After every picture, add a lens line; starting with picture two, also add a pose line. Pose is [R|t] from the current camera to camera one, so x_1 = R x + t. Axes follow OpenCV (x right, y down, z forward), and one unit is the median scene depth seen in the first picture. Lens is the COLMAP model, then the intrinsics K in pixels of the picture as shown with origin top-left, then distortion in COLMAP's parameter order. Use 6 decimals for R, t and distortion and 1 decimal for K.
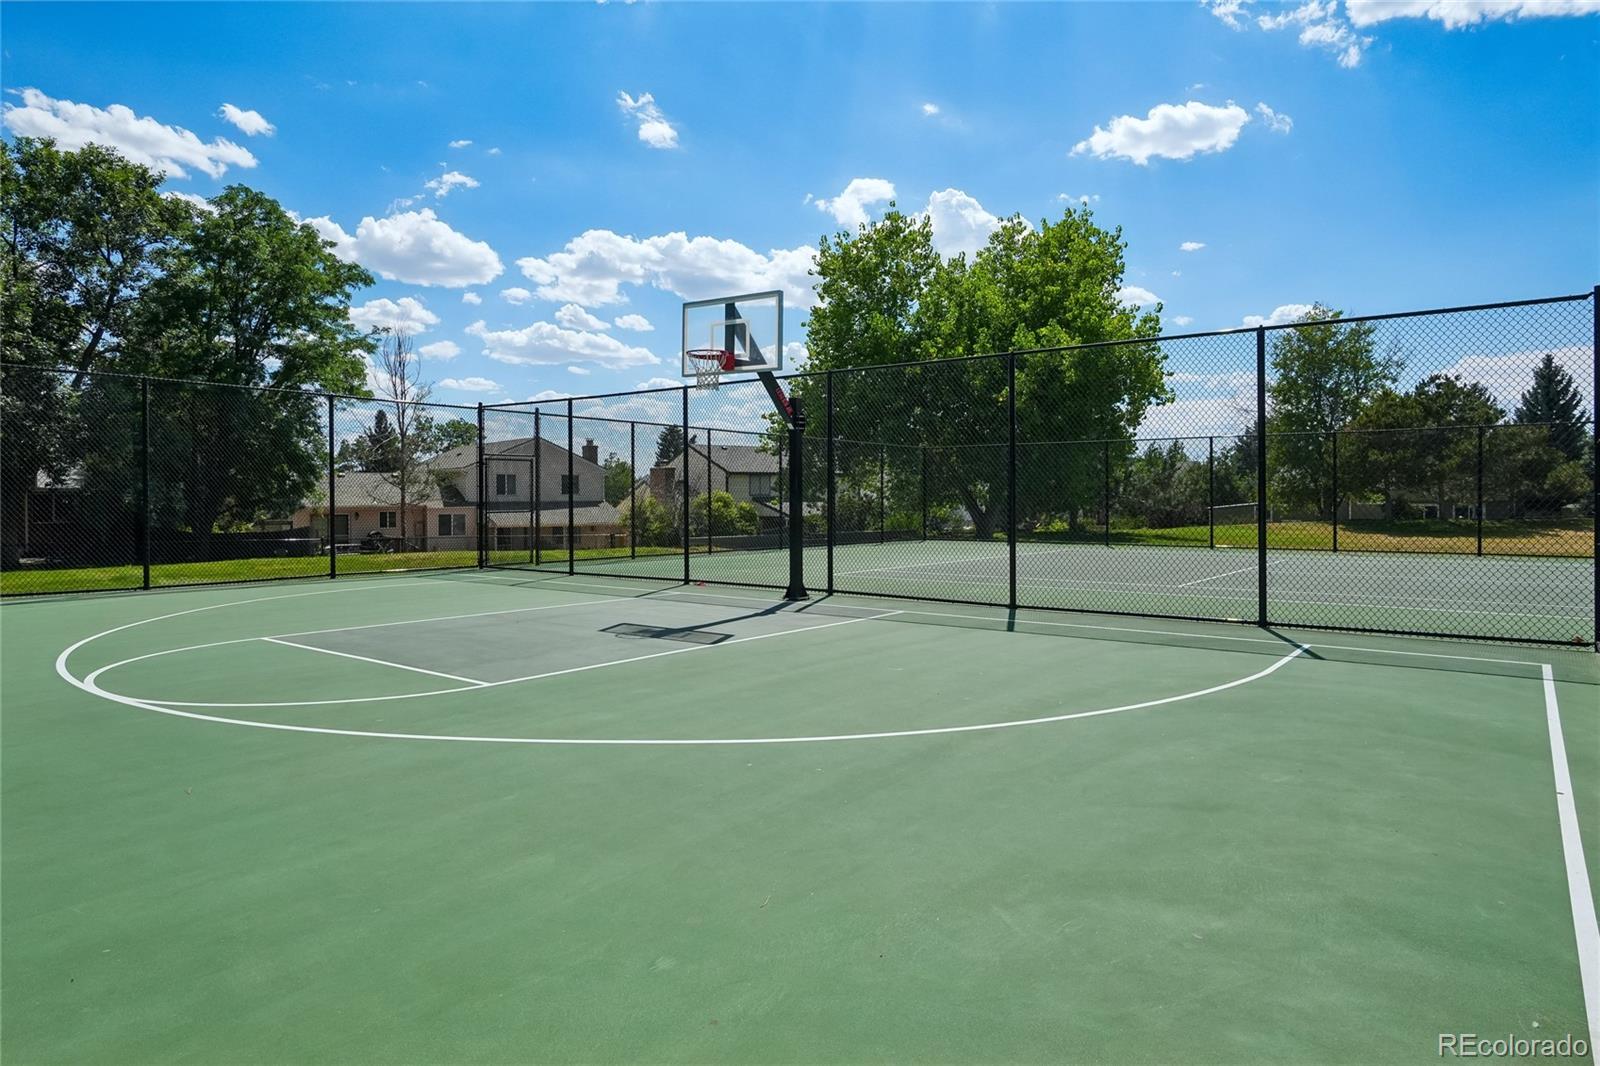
lens RADIAL K [[981.6, 0, 796.2], [0, 981.6, 501.7], [0, 0, 1]] dist [0.002137, 0.003926]
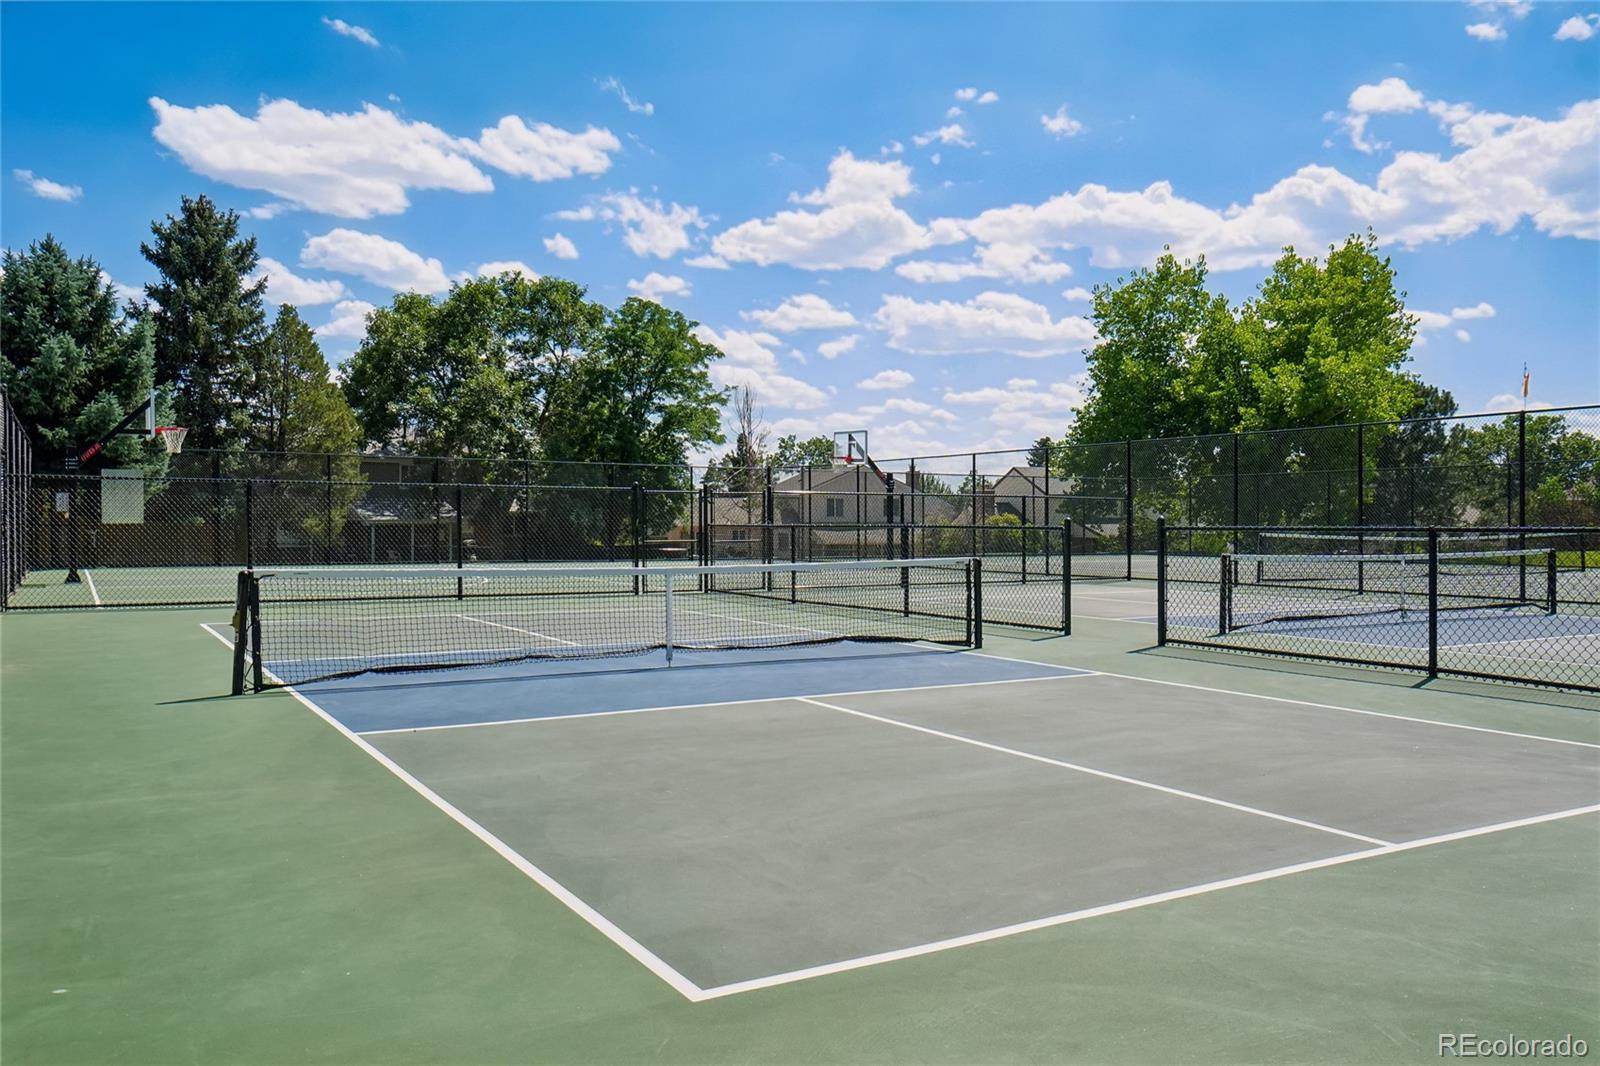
lens RADIAL K [[1241.4, 0, 800.0], [0, 1241.4, 533.0], [0, 0, 1]] dist [-0.000291, -0.000238]
pose [[0.933531, 0.005598, -0.358454, 0.233461], [-0.002137, 0.999947, 0.010051, -0.002541], [0.358491, -0.008617, 0.933493, -0.461227]]
